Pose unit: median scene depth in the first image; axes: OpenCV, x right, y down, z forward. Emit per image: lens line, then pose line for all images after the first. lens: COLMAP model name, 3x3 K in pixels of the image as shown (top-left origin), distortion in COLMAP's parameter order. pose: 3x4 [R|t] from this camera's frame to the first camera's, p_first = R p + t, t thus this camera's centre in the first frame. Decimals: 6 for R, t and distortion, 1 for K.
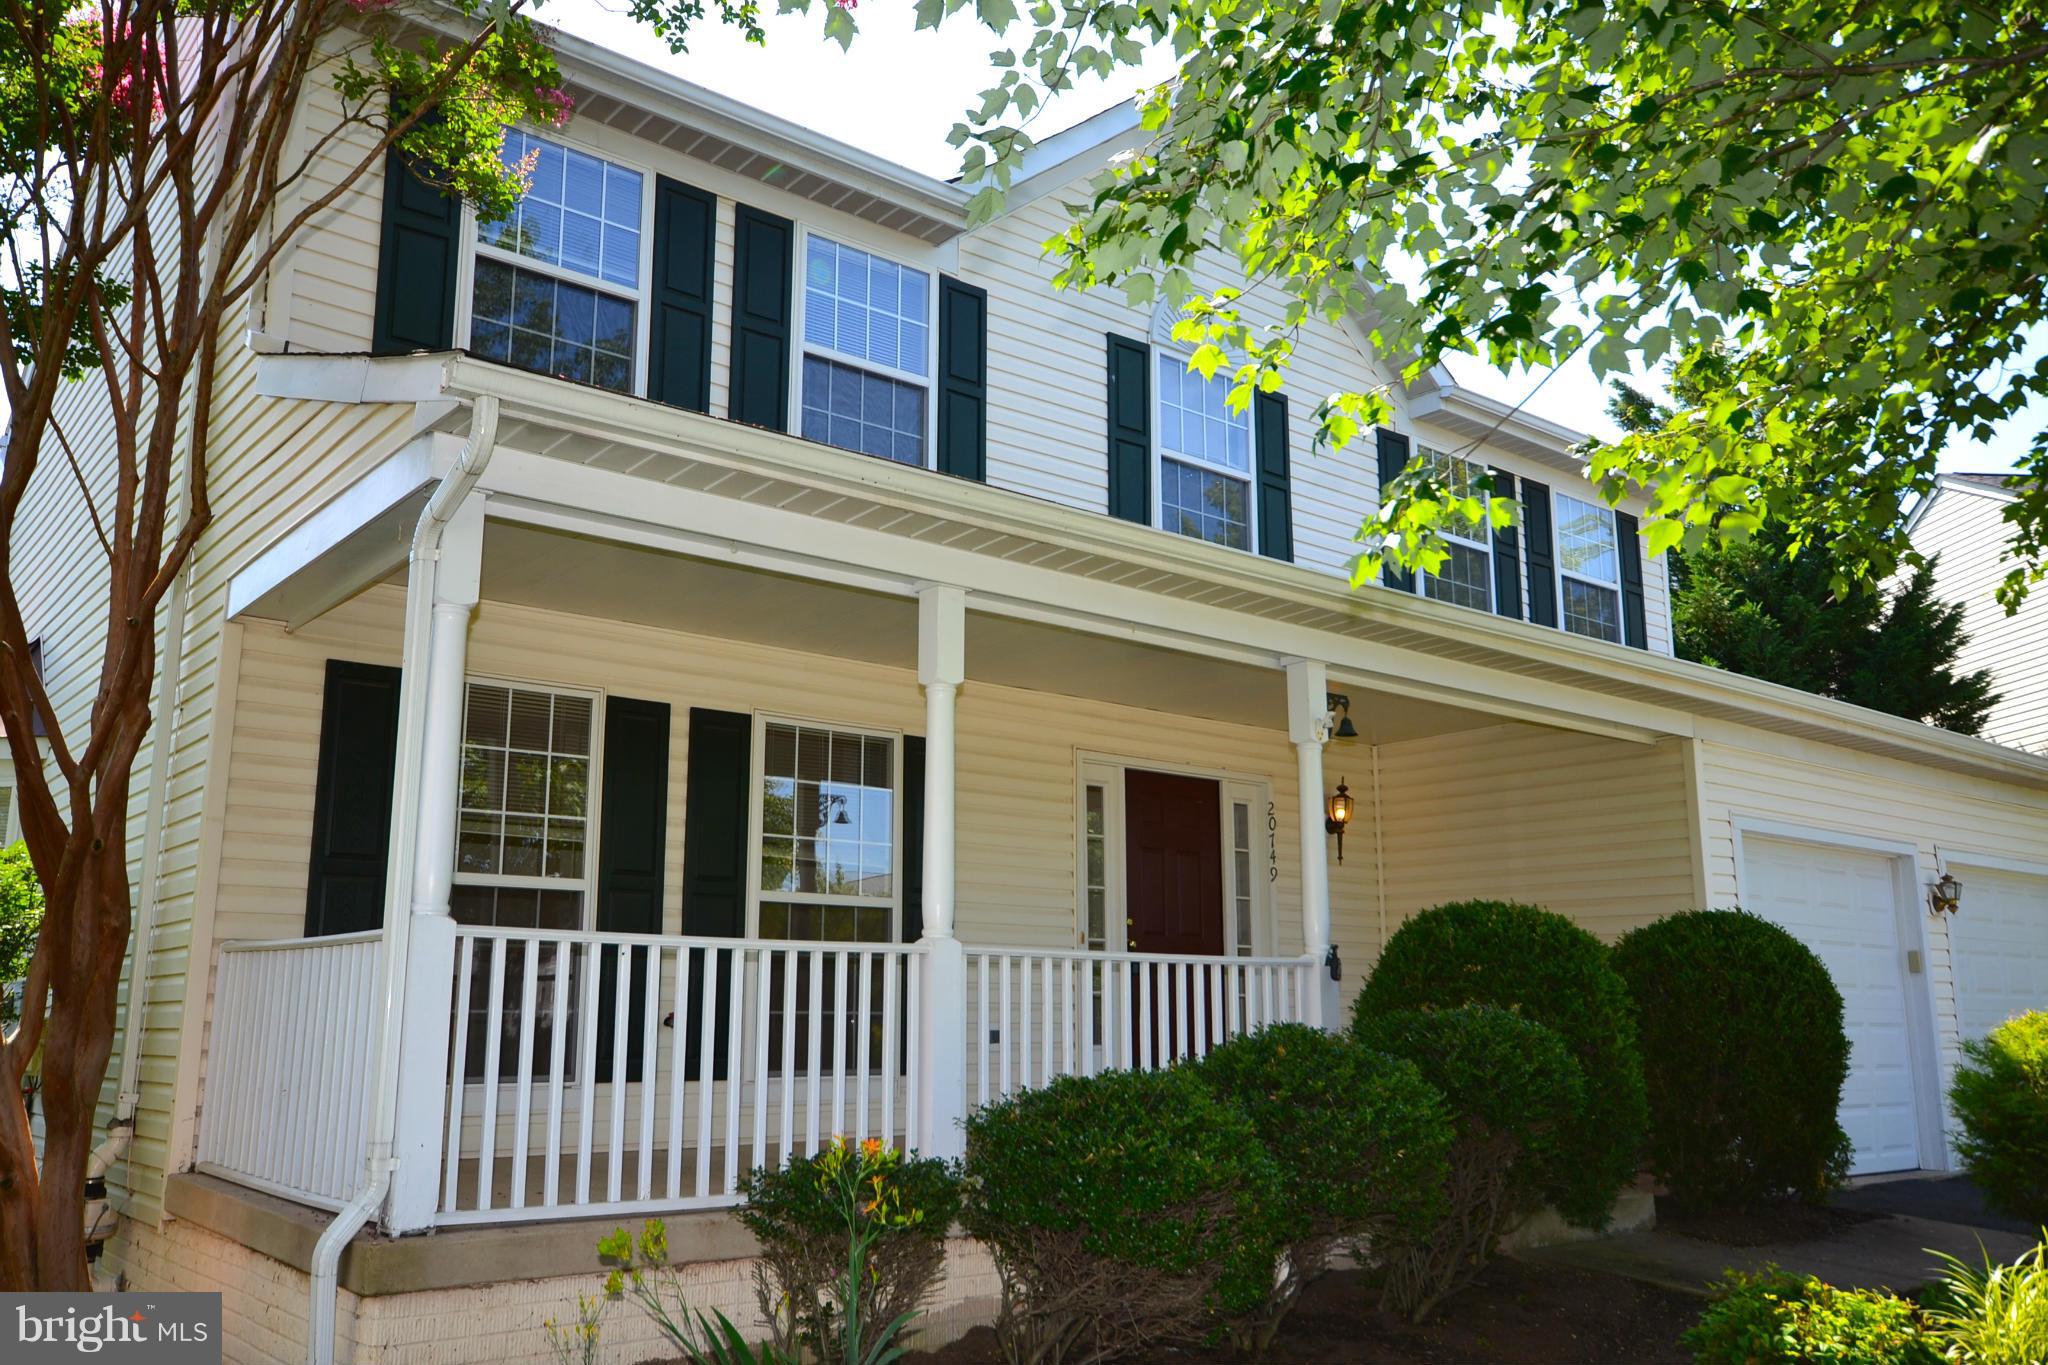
lens RADIAL K [[1618.0, 0, 1024.0], [0, 1618.0, 682.5], [0, 0, 1]] dist [0.000395, 0.000957]
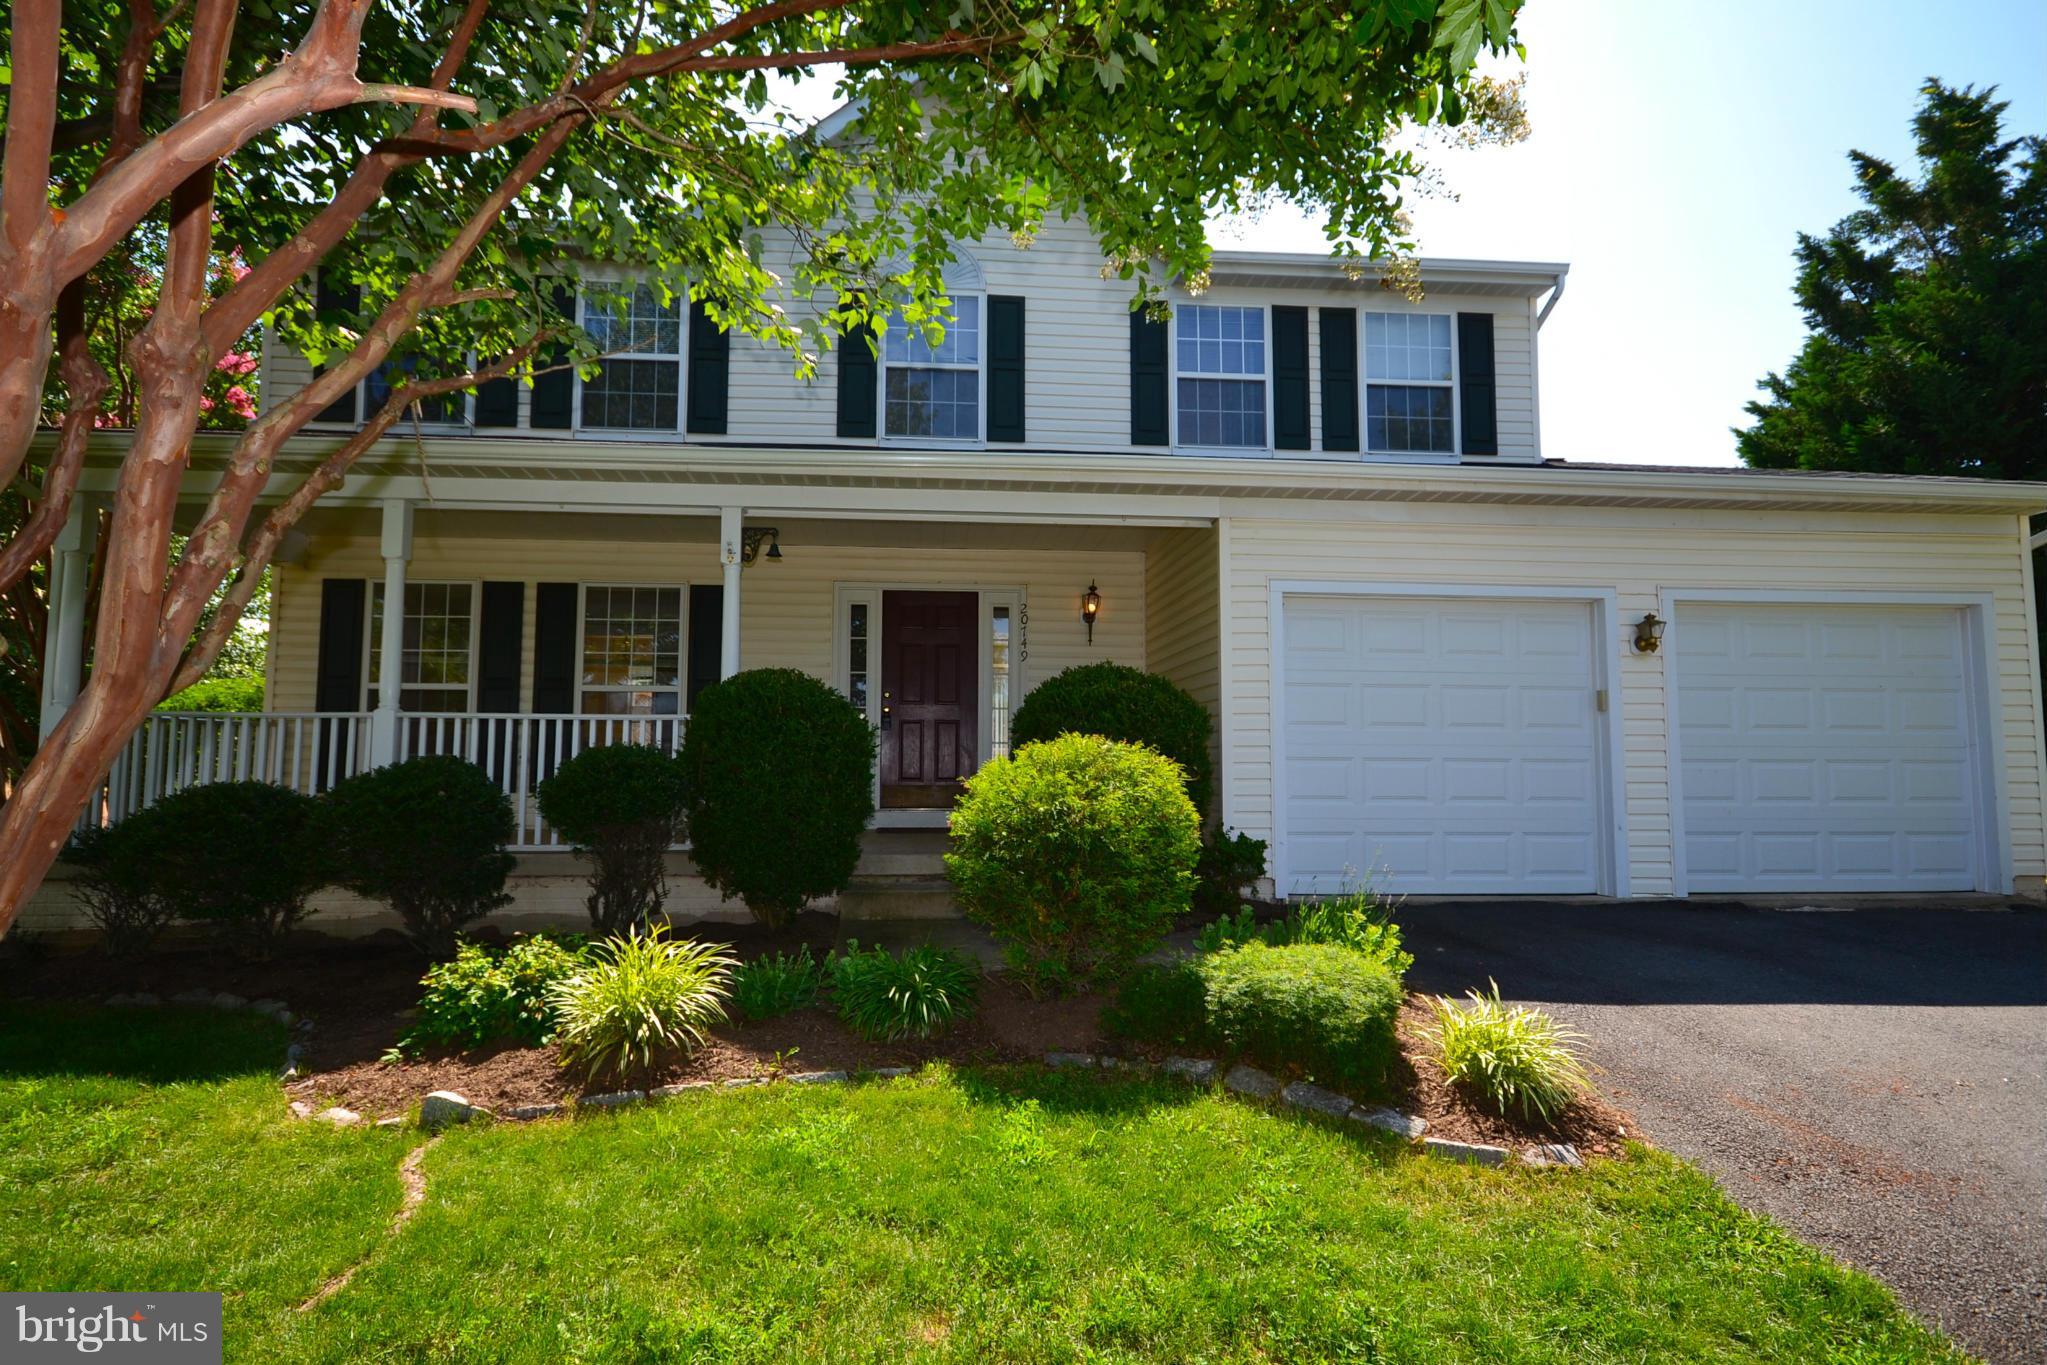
lens RADIAL K [[818.3, 0, 1023.5], [0, 818.3, 682.5], [0, 0, 1]] dist [0.006304, -0.000003]
pose [[0.813984, -0.054669, -0.578310, 0.707101], [0.115007, 0.991021, 0.068192, 0.119034], [0.569389, -0.122016, 0.812962, 0.560004]]
